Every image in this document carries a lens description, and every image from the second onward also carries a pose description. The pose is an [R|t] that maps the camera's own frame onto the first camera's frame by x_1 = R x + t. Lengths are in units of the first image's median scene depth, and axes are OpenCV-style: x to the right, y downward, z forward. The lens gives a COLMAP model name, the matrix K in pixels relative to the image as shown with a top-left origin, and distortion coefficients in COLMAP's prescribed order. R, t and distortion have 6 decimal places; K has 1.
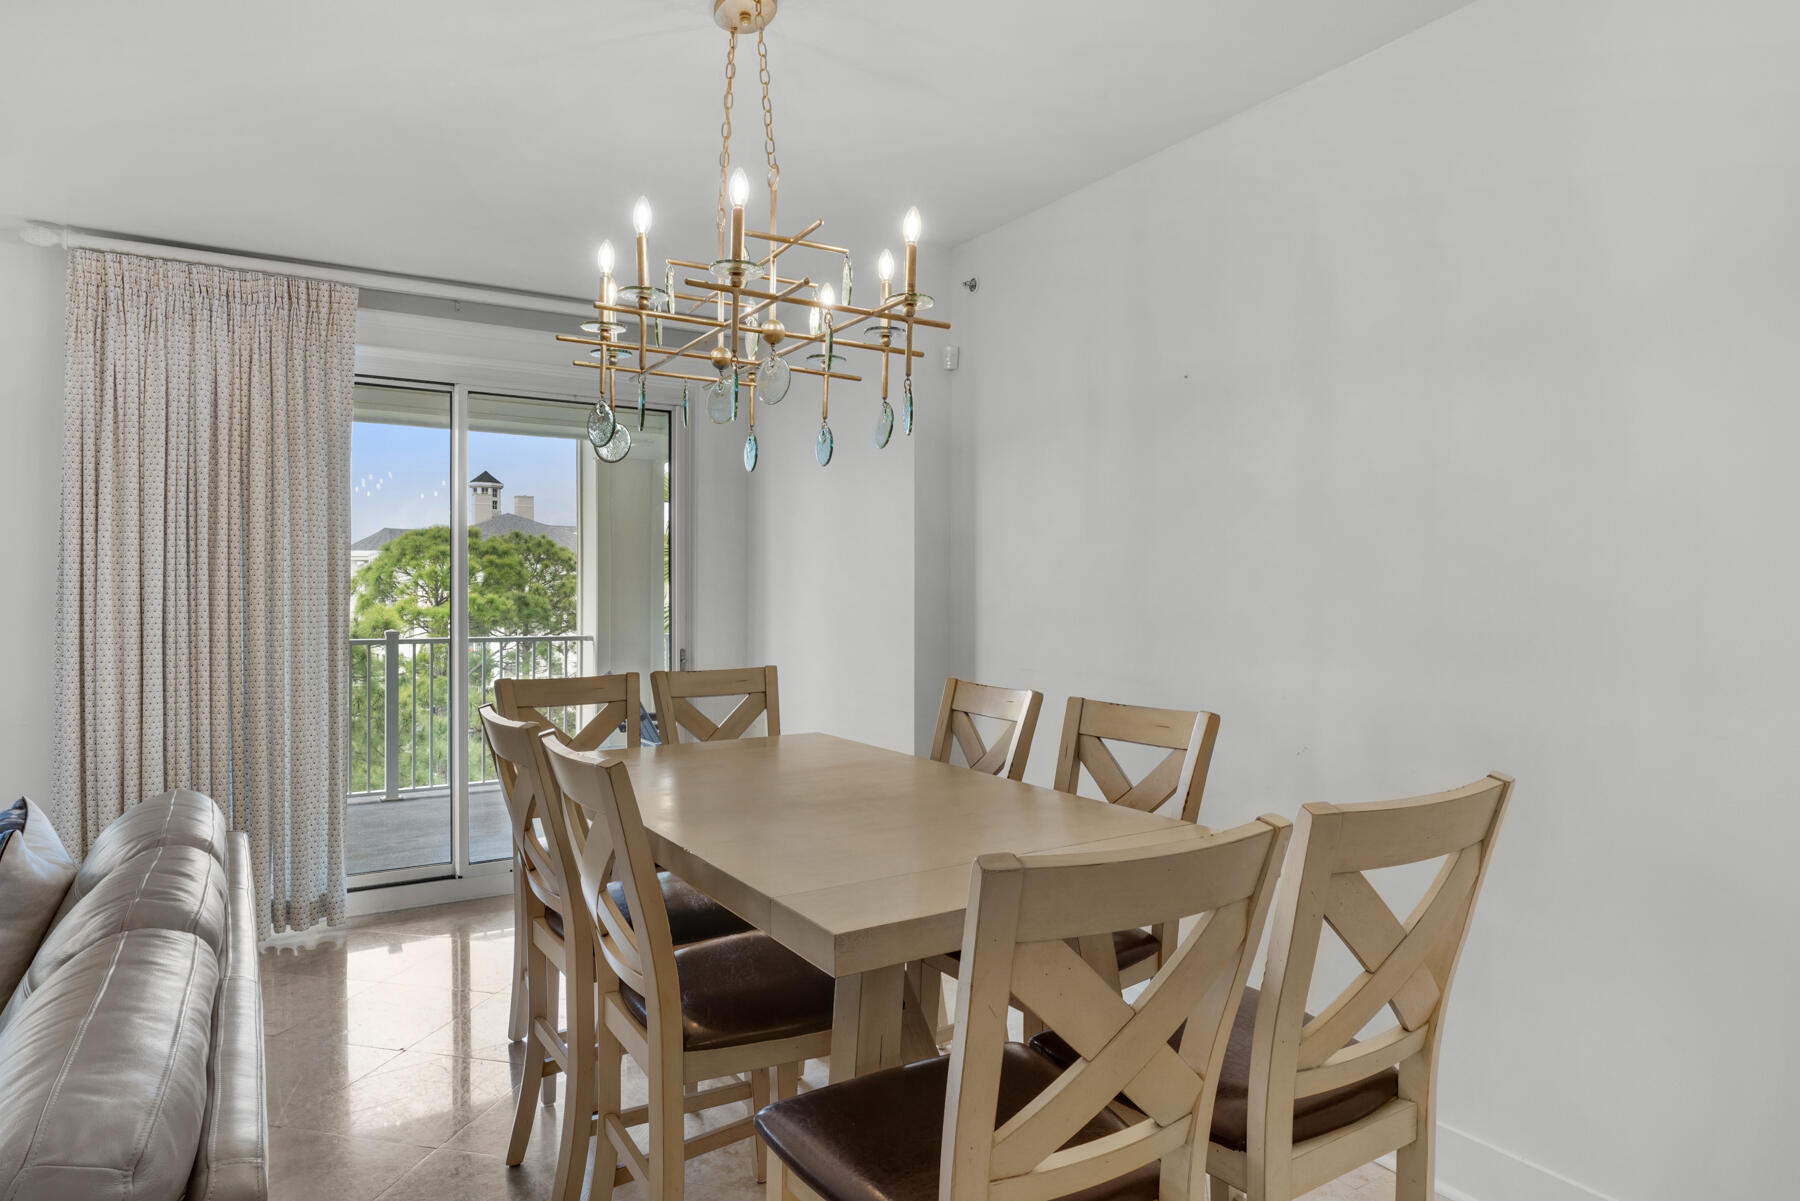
lens RADIAL K [[1073.0, 0, 909.7], [0, 1073.0, 602.1], [0, 0, 1]] dist [0.001677, 0.000529]
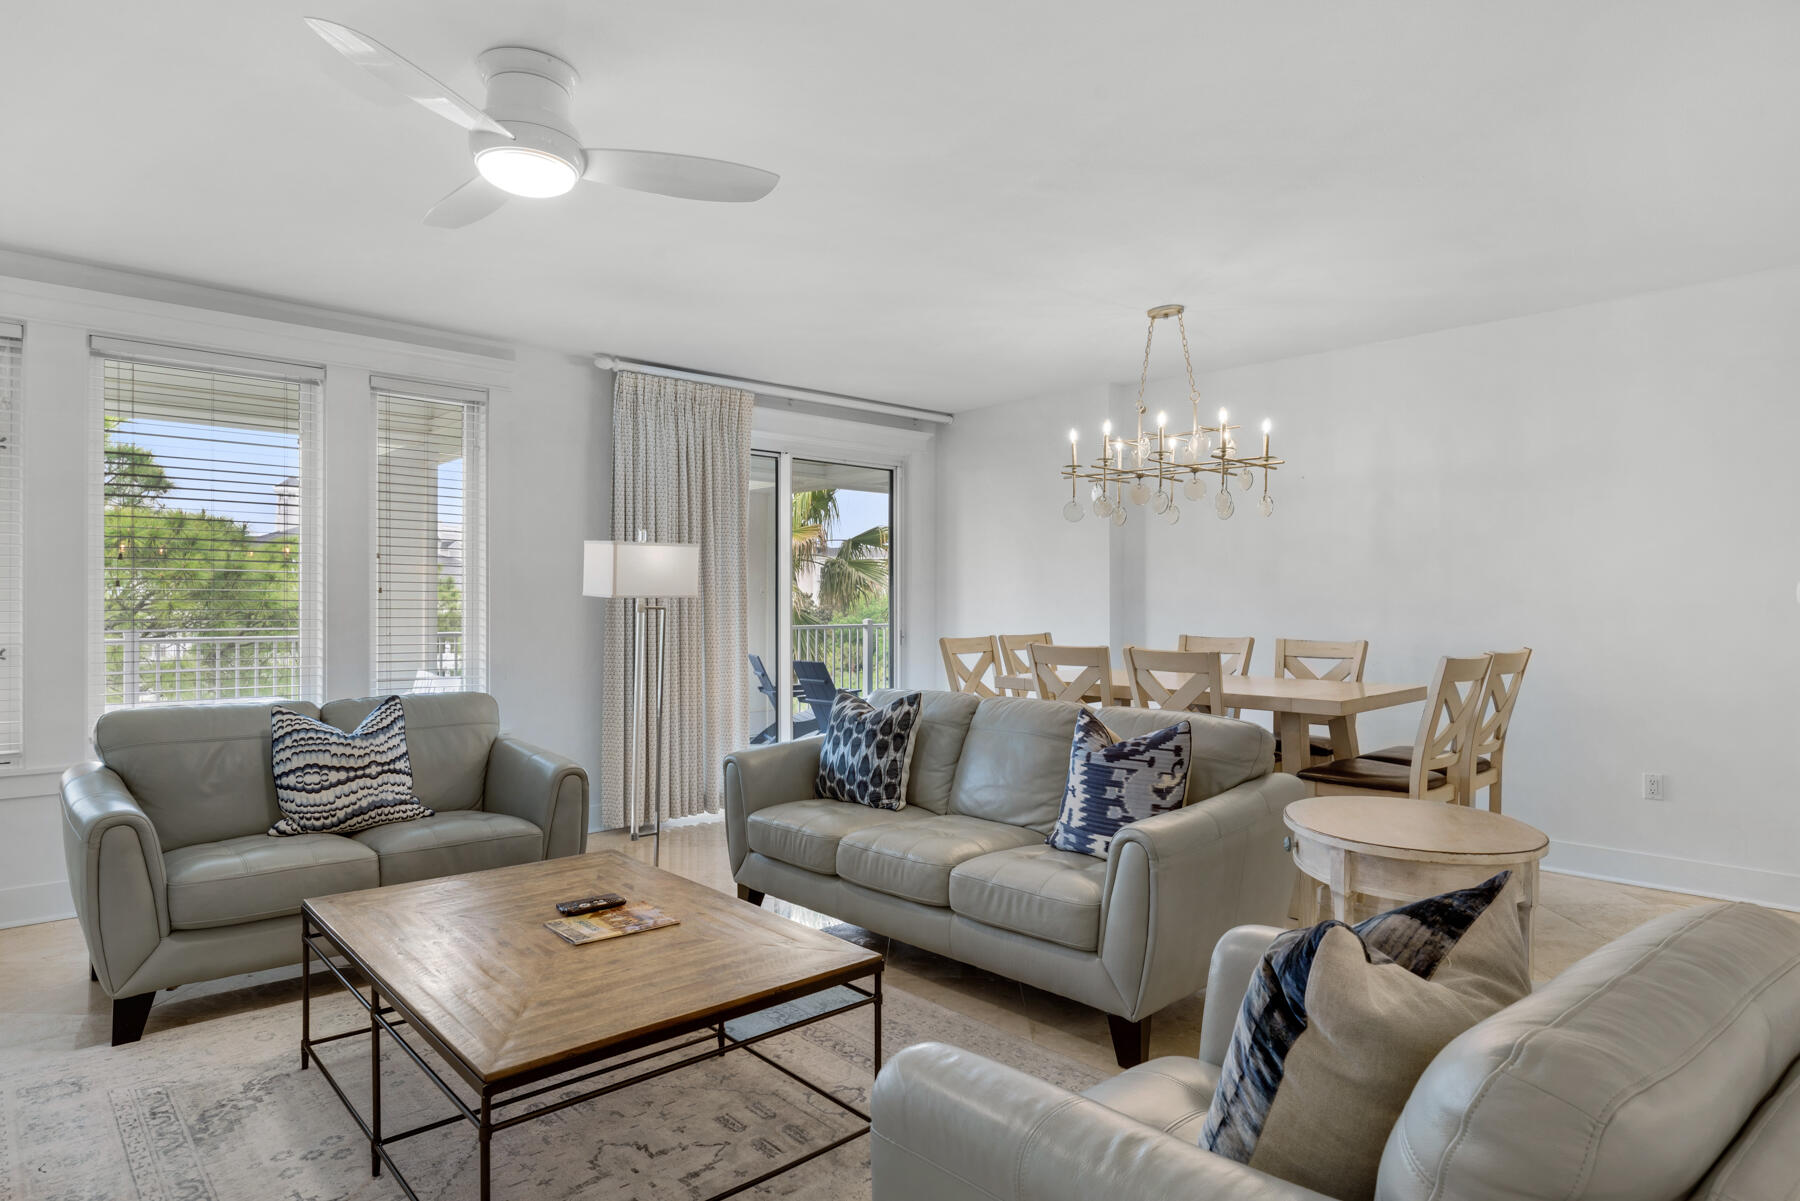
lens RADIAL K [[998.8, 0, 907.6], [0, 998.8, 596.0], [0, 0, 1]] dist [0.005675, 0.000627]
pose [[0.980332, -0.003546, 0.197322, -0.627823], [0.006042, 0.999909, -0.012048, 0.019657], [-0.197262, 0.013004, 0.980265, -0.487436]]
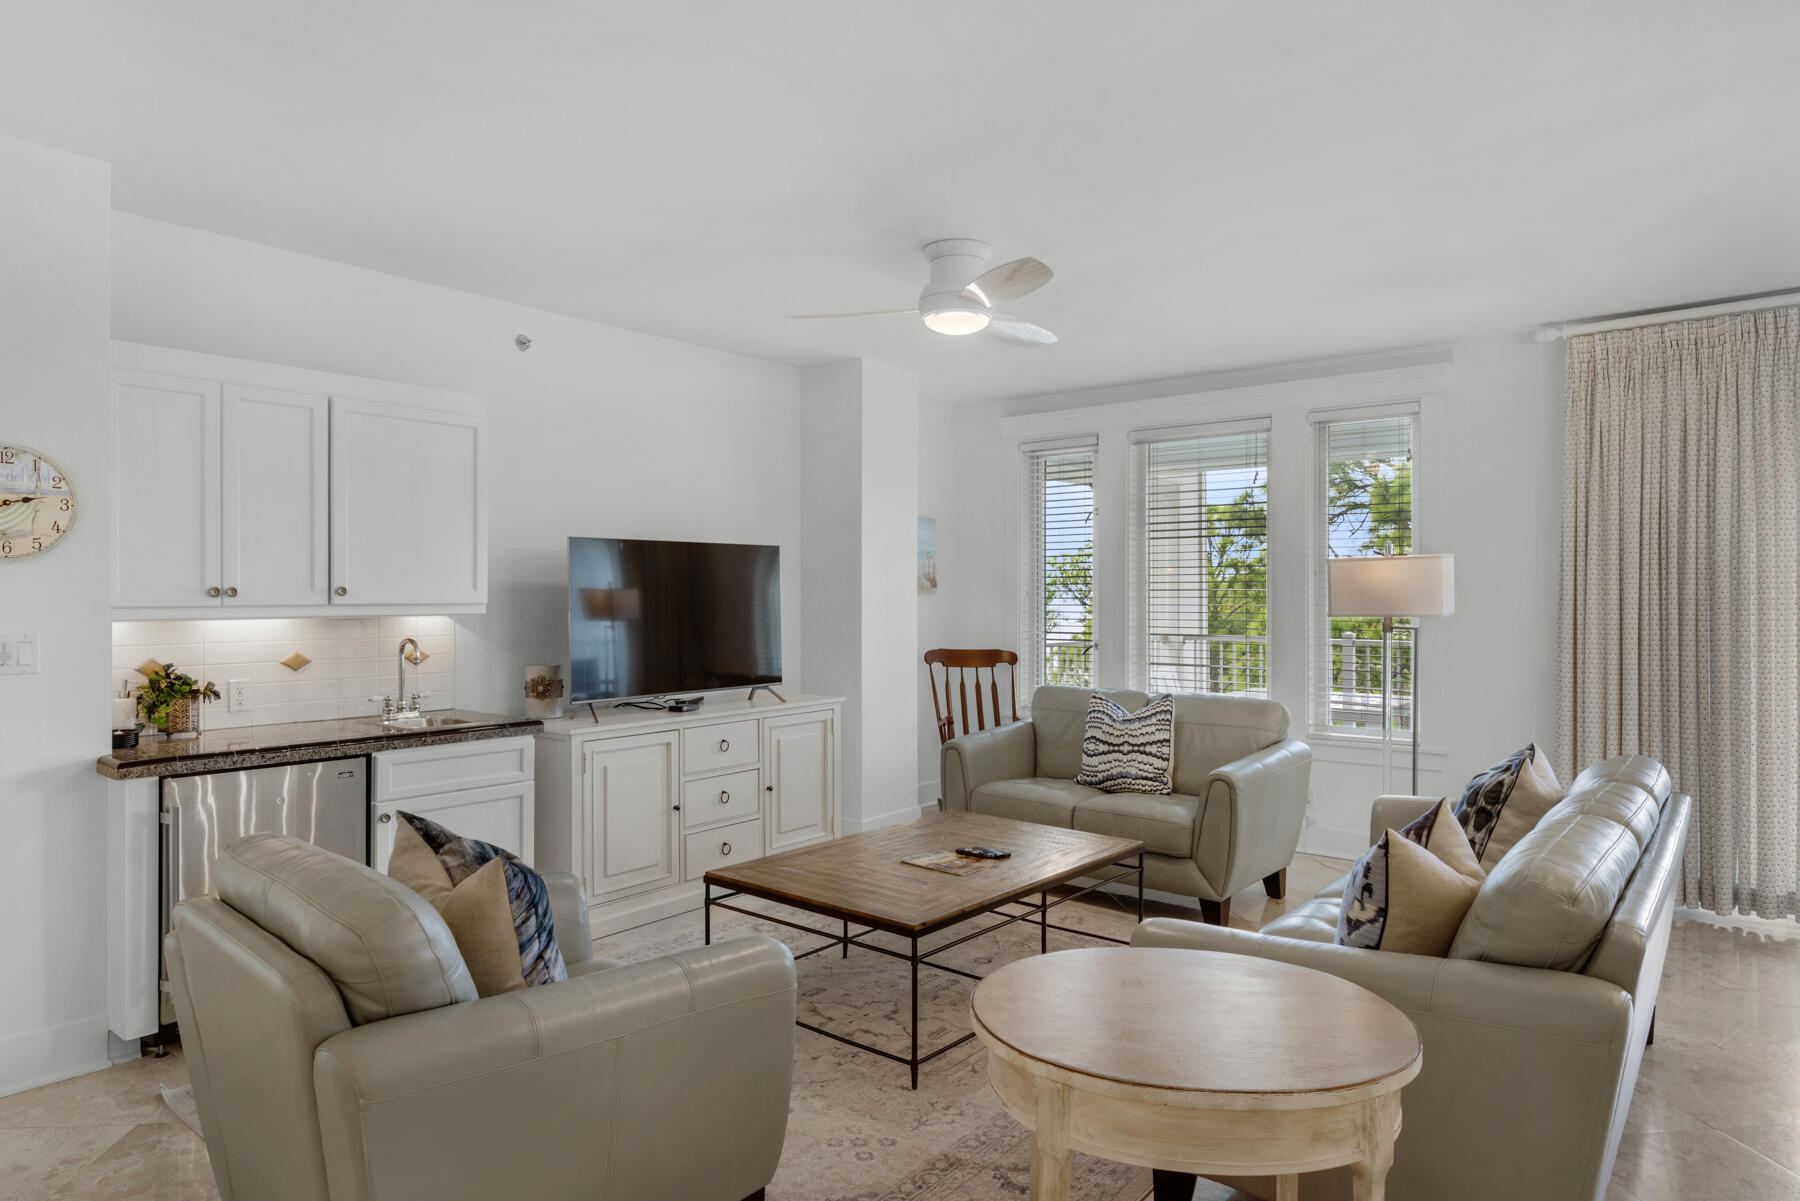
lens RADIAL K [[1073.0, 0, 902.7], [0, 1073.0, 602.9], [0, 0, 1]] dist [0.001677, 0.000529]
pose [[0.337720, -0.000871, -0.941246, 0.158426], [-0.004404, 0.999987, -0.002505, -0.002753], [0.941236, 0.004992, 0.337712, -0.182667]]
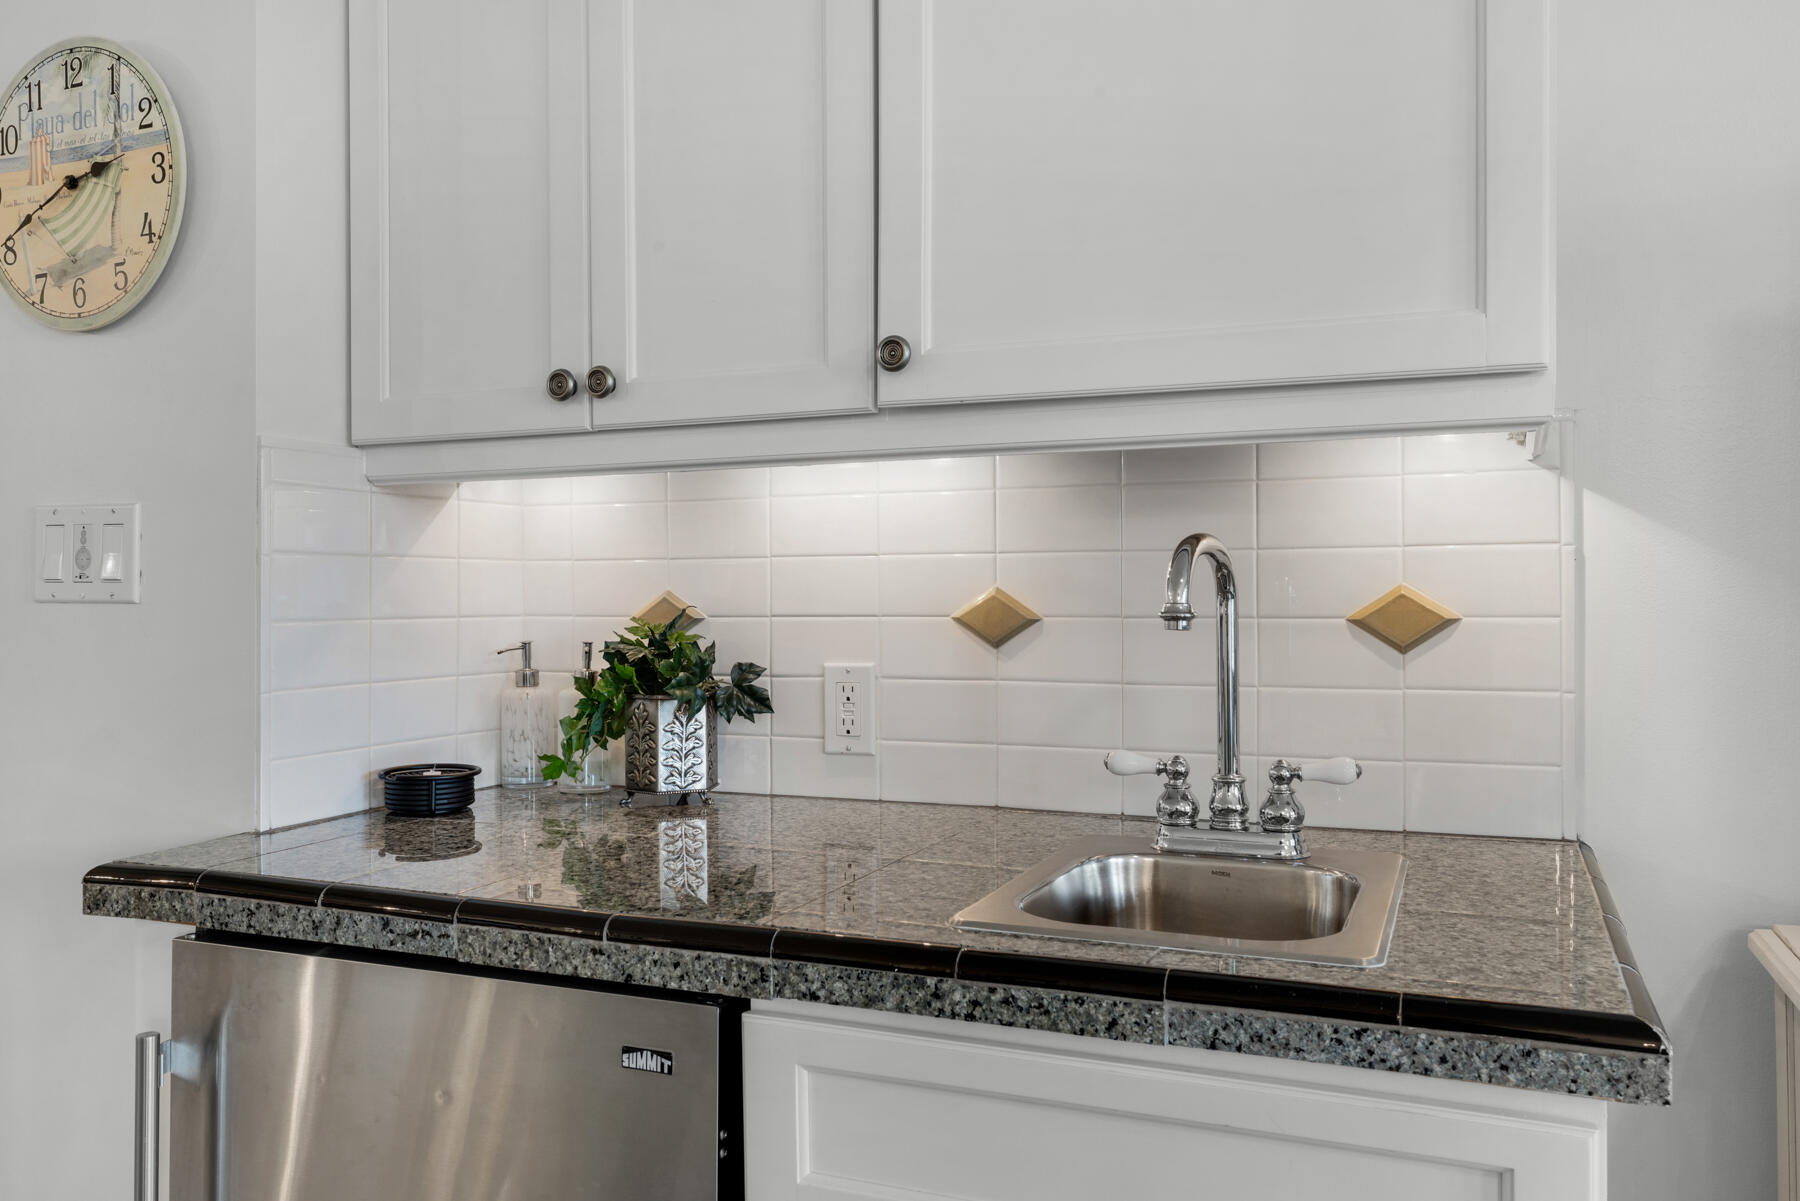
lens RADIAL K [[1403.8, 0, 895.4], [0, 1403.8, 597.5], [0, 0, 1]] dist [0.007112, -0.007687]
pose [[-0.816497, 0.001858, -0.577347, -0.693805], [-0.003311, 0.999963, 0.007901, 0.041666], [0.577341, 0.008363, -0.816461, -0.055297]]
